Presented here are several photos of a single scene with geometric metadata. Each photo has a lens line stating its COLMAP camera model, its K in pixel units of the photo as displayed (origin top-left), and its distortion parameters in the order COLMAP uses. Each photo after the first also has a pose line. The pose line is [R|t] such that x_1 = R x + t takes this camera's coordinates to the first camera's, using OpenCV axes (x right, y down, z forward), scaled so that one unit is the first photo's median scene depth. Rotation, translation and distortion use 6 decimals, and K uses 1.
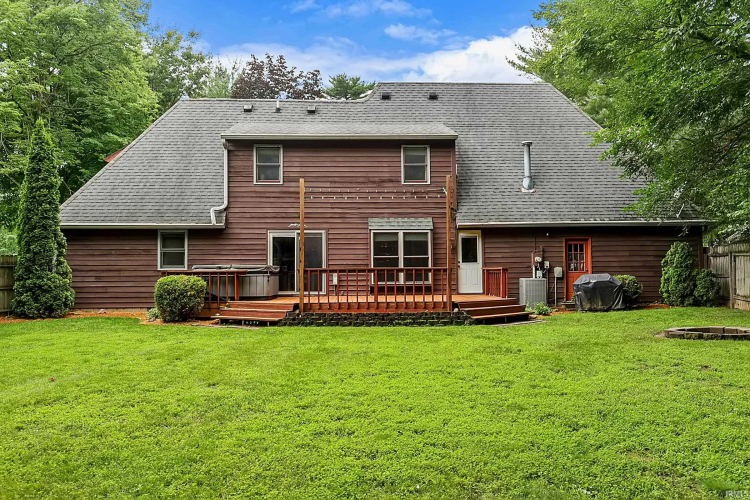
lens RADIAL K [[564.5, 0, 375.0], [0, 564.5, 252.5], [0, 0, 1]] dist [0.004740, -0.002228]
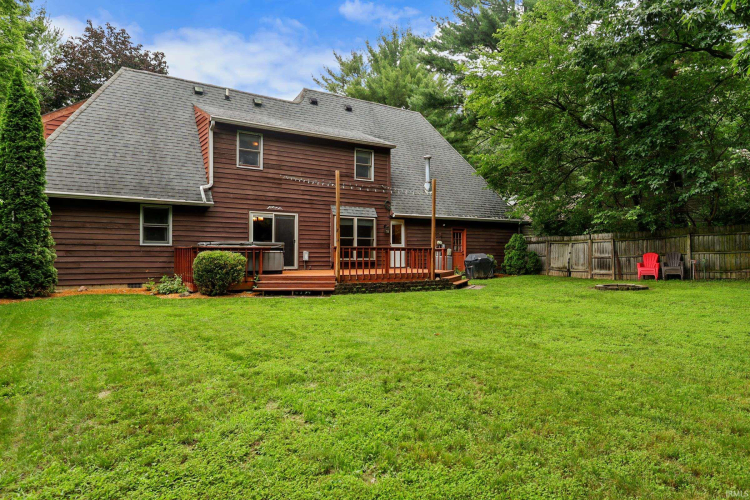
lens RADIAL K [[484.5, 0, 374.9], [0, 484.5, 250.4], [0, 0, 1]] dist [0.002771, 0.002704]
pose [[0.848692, 0.013736, 0.528708, -0.480686], [-0.030235, 0.999288, 0.022573, 0.009003], [-0.528022, -0.035143, 0.848503, 0.071414]]
